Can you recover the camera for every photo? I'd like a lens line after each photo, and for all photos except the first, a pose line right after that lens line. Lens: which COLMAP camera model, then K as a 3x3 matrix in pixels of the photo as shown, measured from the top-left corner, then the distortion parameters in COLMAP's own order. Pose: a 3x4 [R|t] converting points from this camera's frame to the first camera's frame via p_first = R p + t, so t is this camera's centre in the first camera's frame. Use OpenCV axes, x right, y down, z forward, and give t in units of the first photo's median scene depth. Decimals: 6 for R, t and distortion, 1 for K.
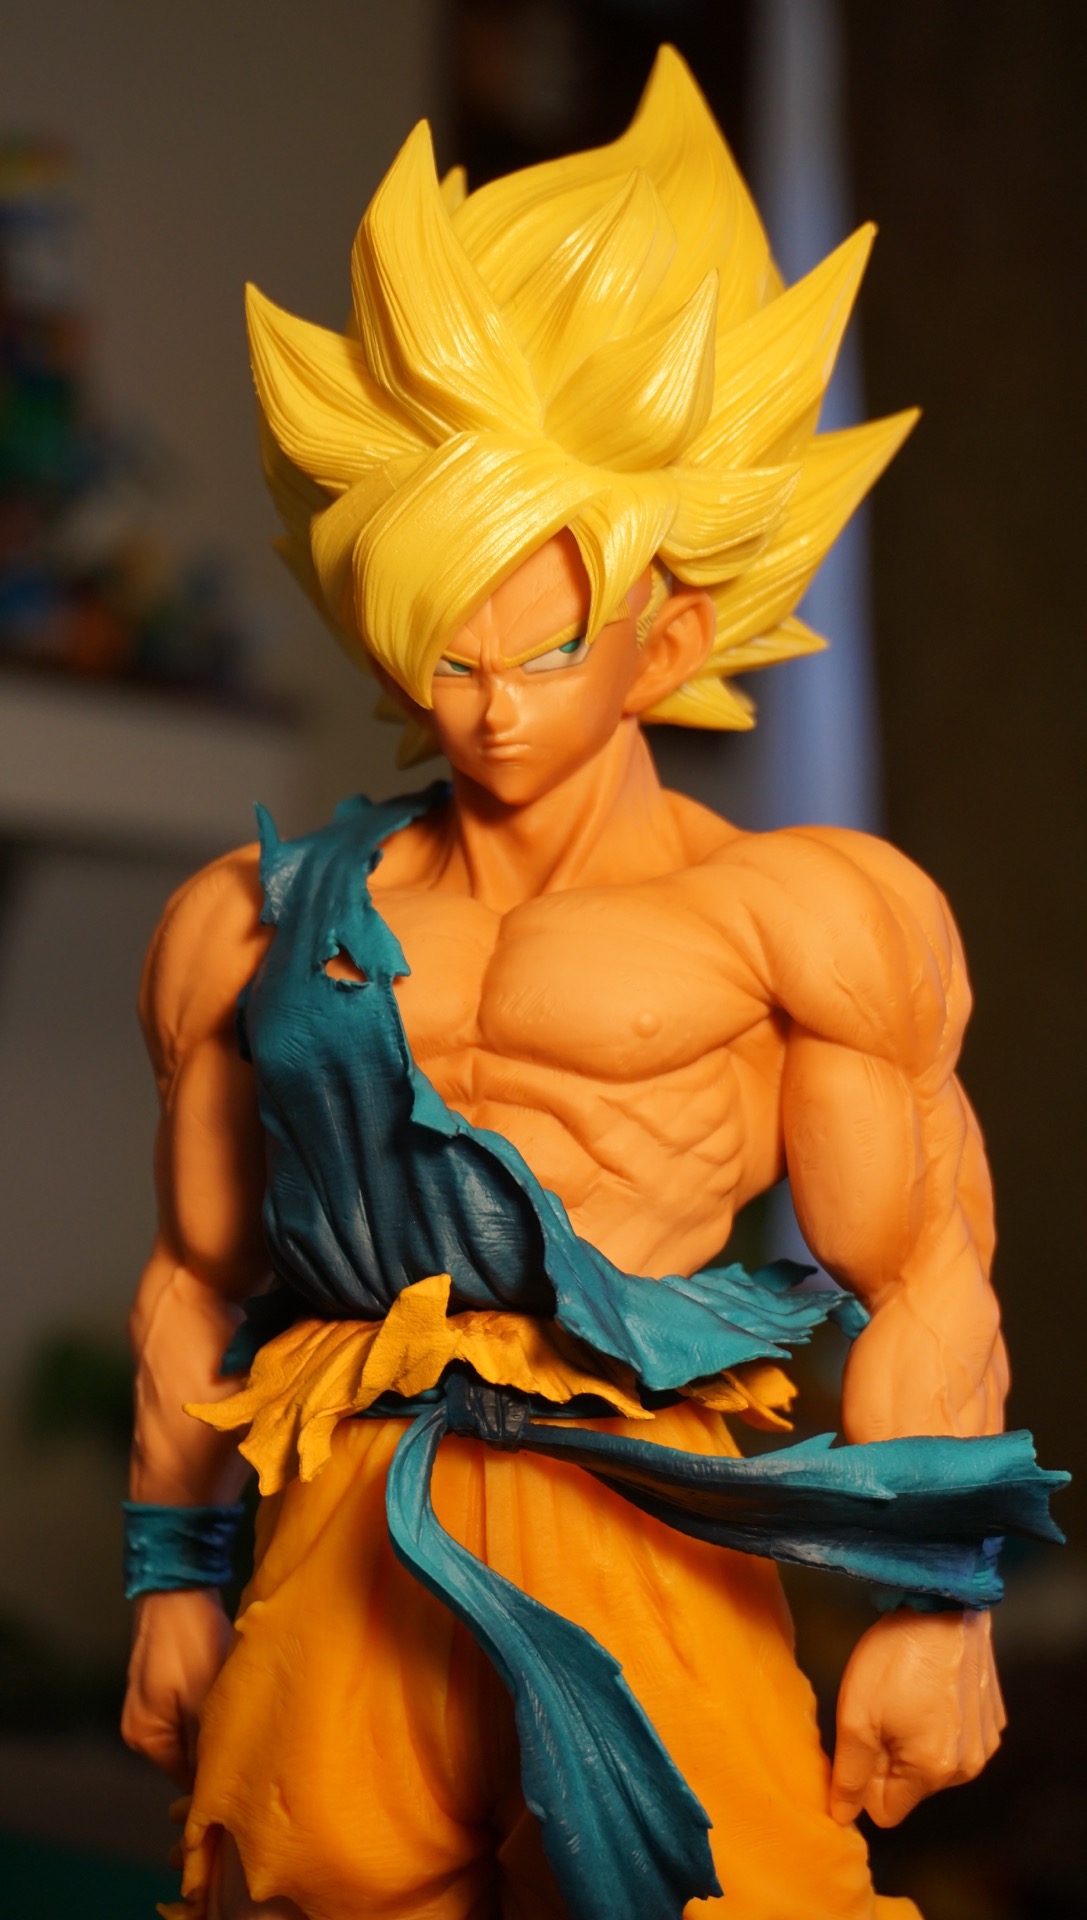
lens RADIAL K [[3653.7, 0, 553.4], [0, 3653.7, 965.4], [0, 0, 1]] dist [0.032452, 0.000000]
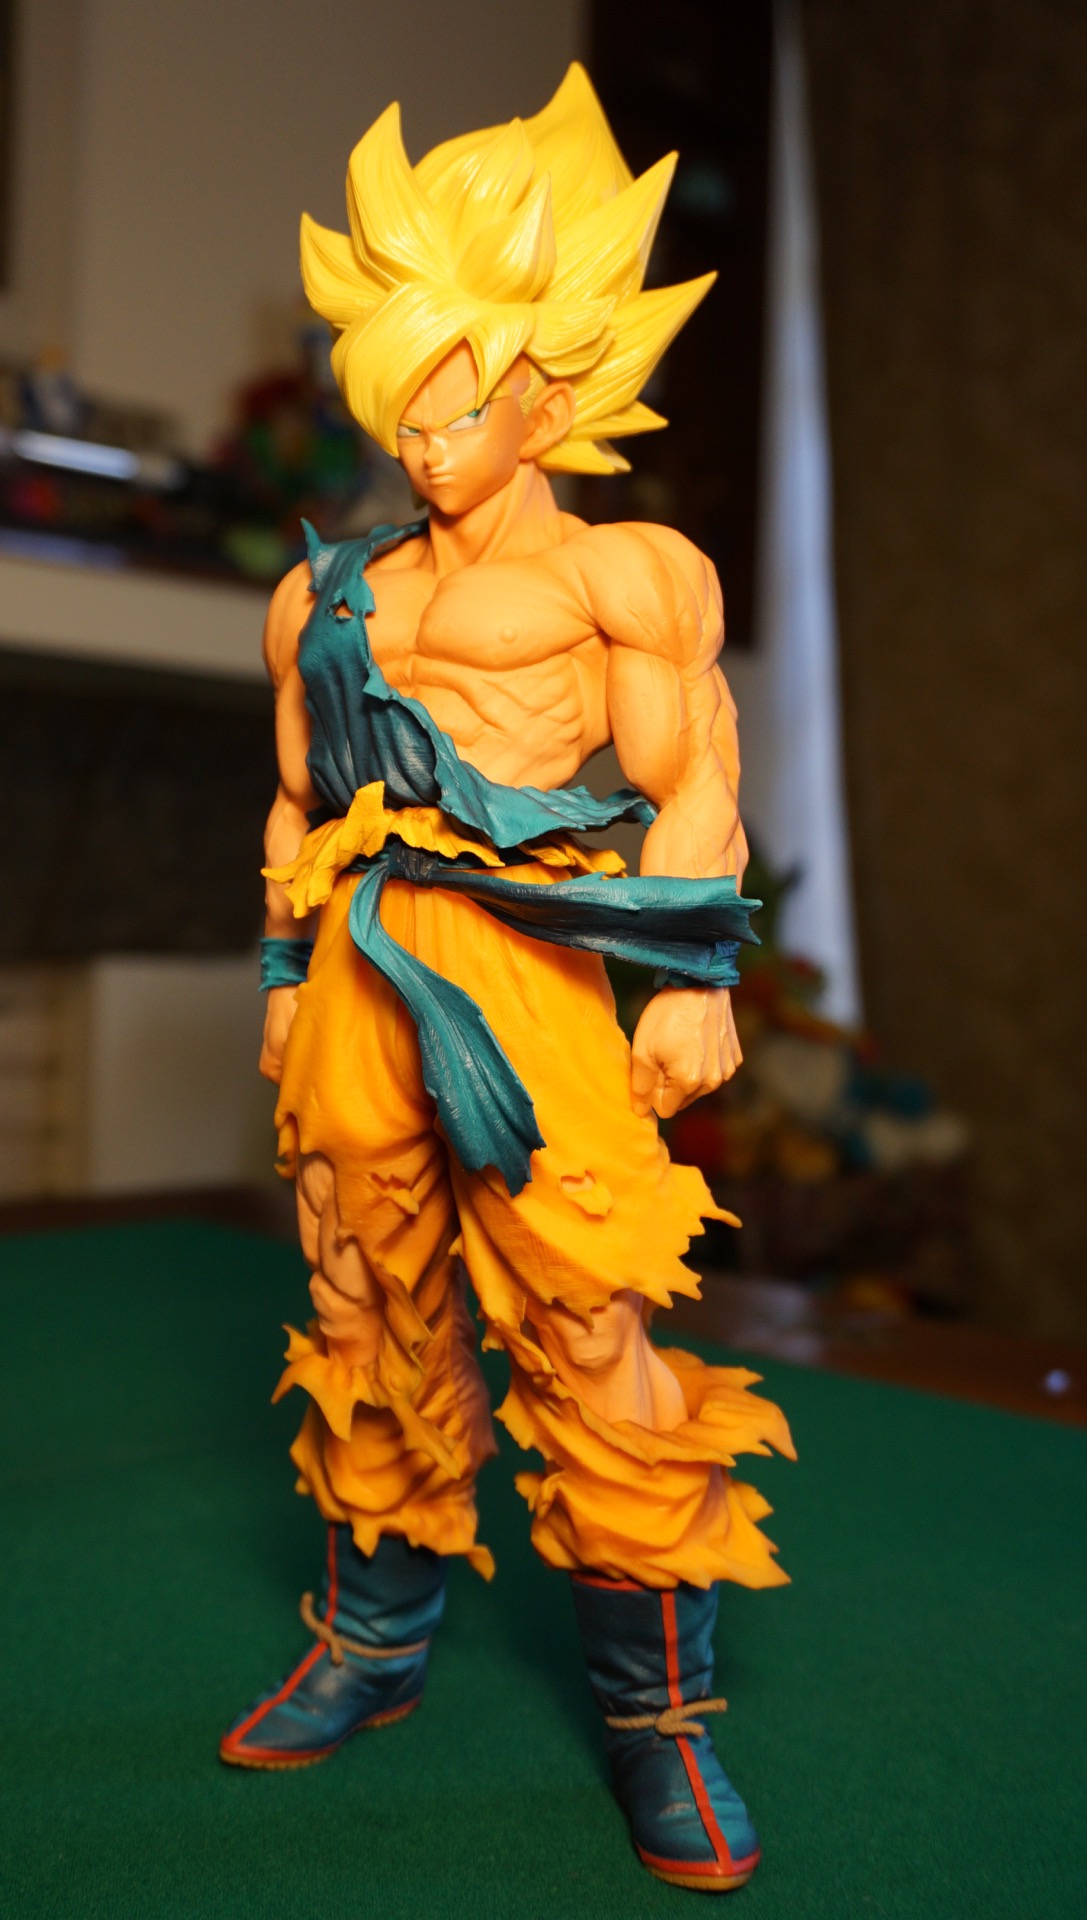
lens RADIAL K [[2061.2, 0, 536.1], [0, 2061.2, 952.3], [0, 0, 1]] dist [-0.004048, 0.000000]
pose [[0.981306, 0.001007, -0.192449, 0.214904], [0.011834, 0.997778, 0.065563, 0.097283], [0.192088, -0.066615, 0.979114, 0.068703]]
